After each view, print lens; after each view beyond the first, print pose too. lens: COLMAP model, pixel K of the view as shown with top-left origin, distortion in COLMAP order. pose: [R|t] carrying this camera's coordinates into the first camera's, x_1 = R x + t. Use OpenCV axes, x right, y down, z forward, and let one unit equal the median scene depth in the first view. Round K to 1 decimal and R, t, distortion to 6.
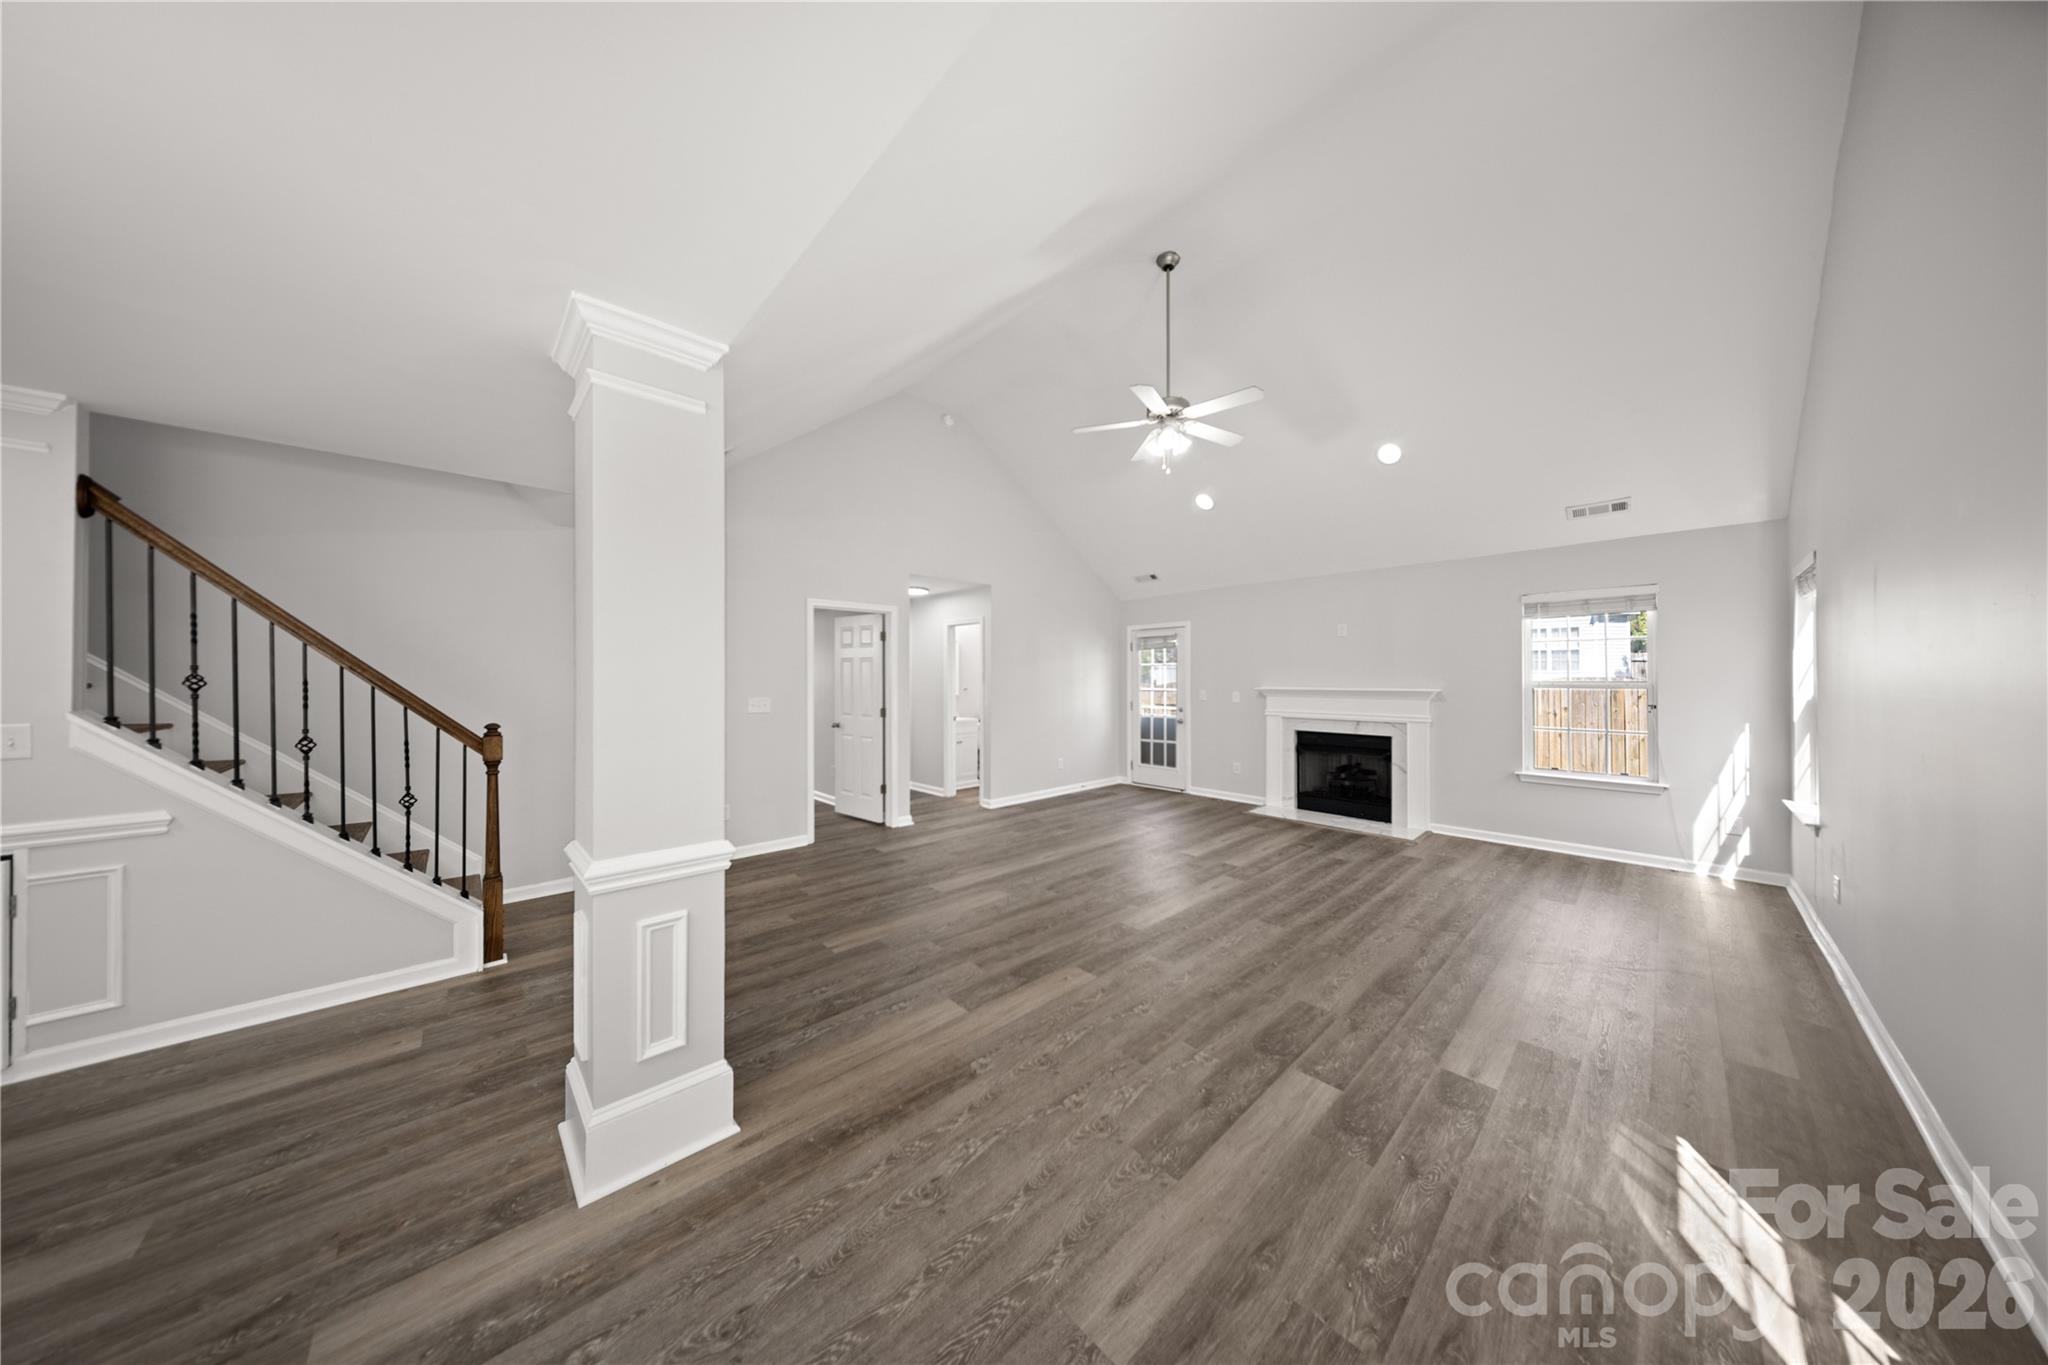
lens RADIAL K [[601.5, 0, 1029.1], [0, 601.5, 670.8], [0, 0, 1]] dist [-0.000597, -0.000204]
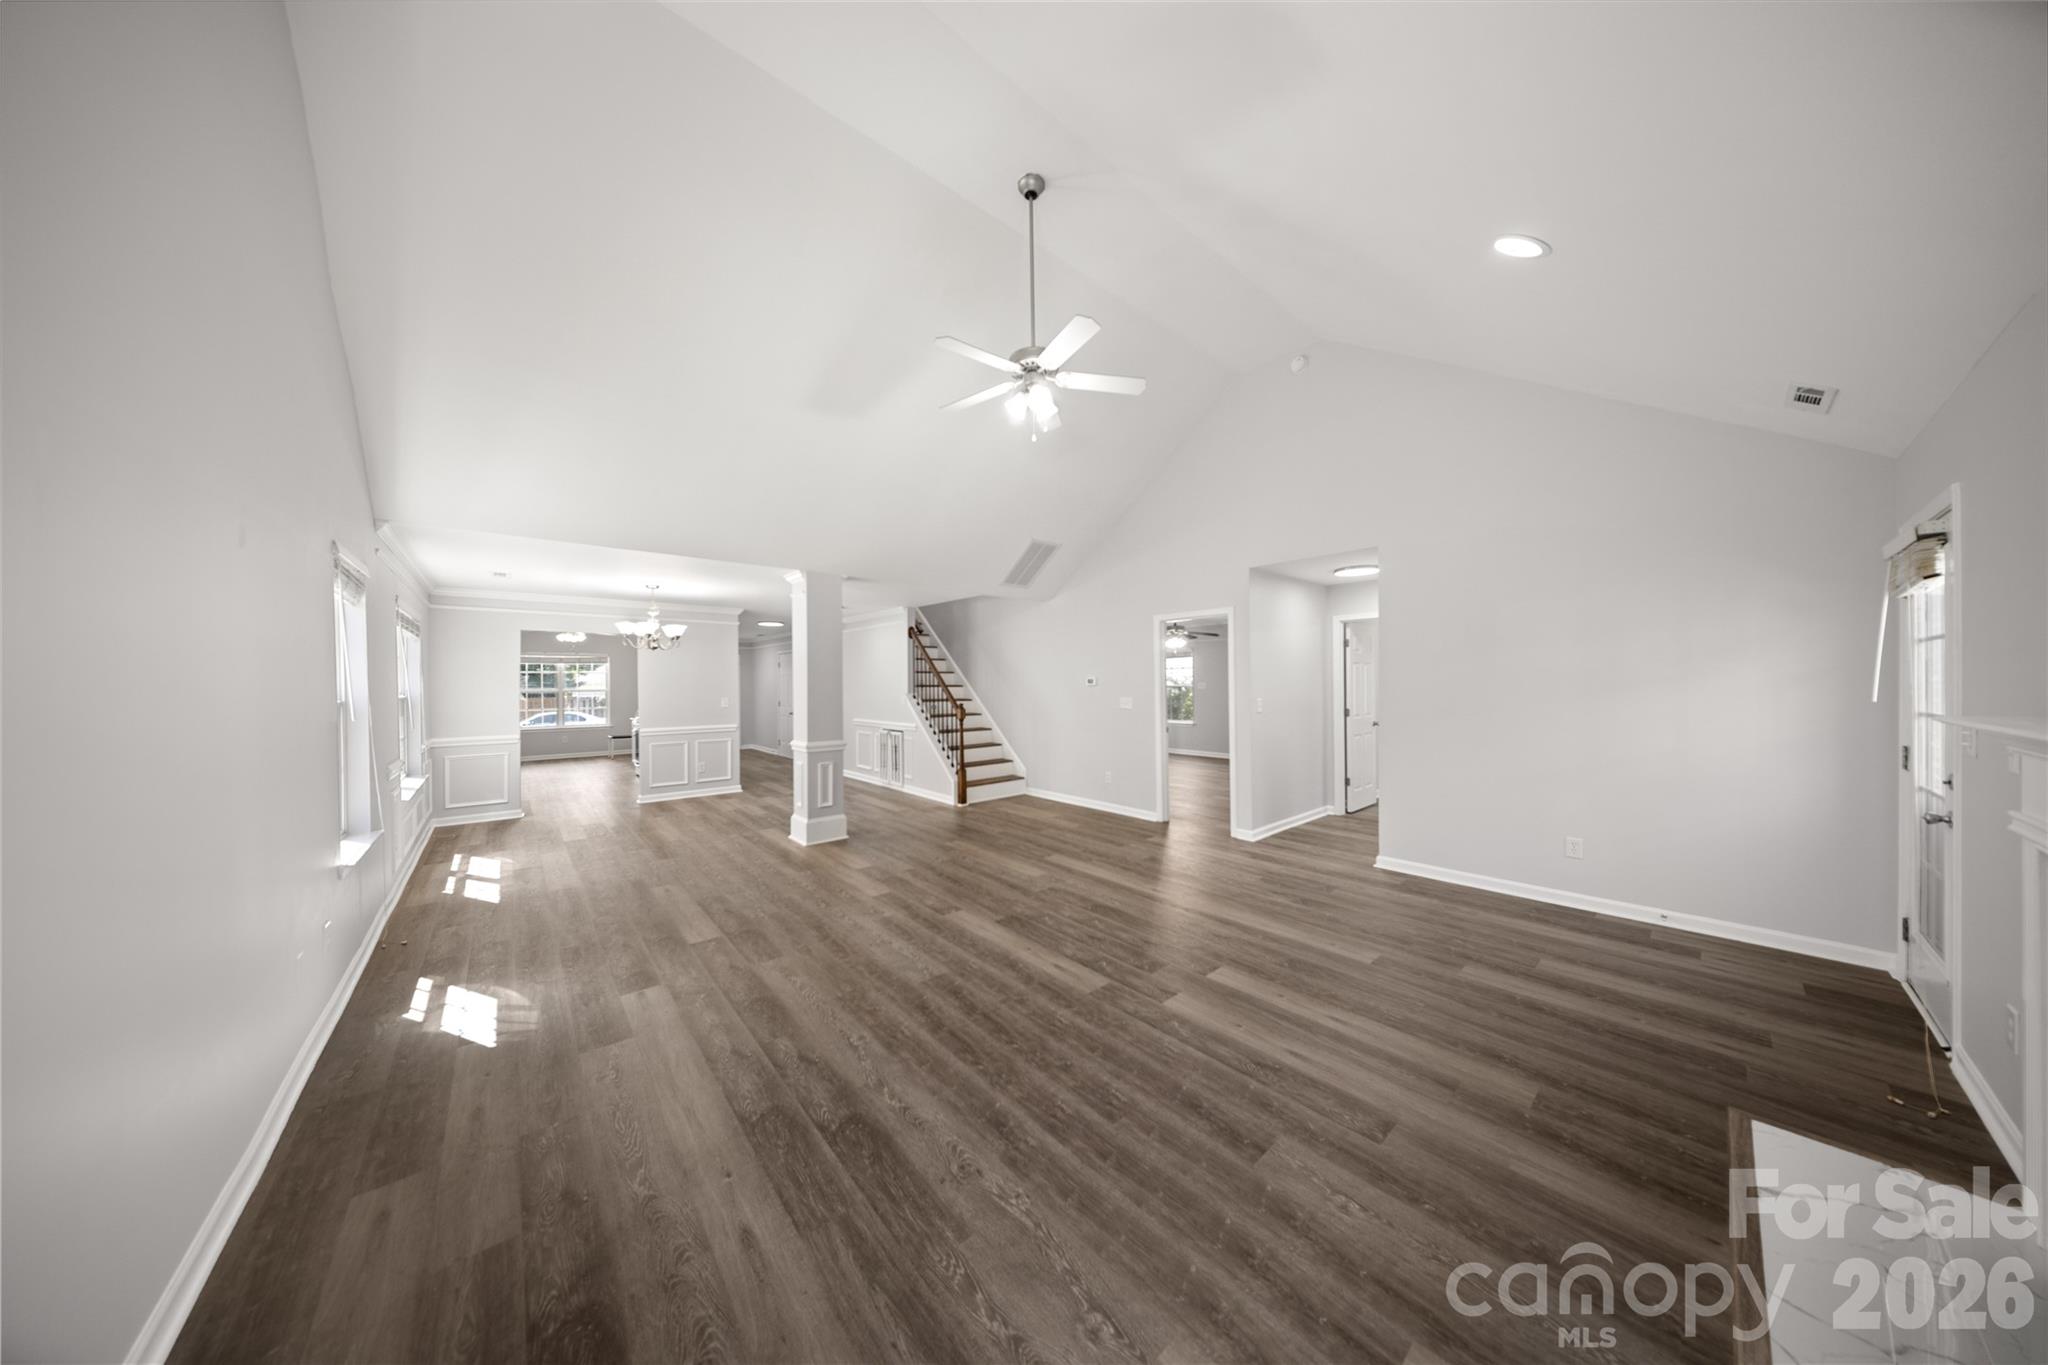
lens RADIAL K [[601.5, 0, 1024.8], [0, 601.5, 682.7], [0, 0, 1]] dist [-0.000597, -0.000204]
pose [[-0.039973, 0.002485, -0.999198, 1.144892], [0.014018, 0.999900, 0.001926, 0.009015], [0.999102, -0.013930, -0.040004, 1.082663]]
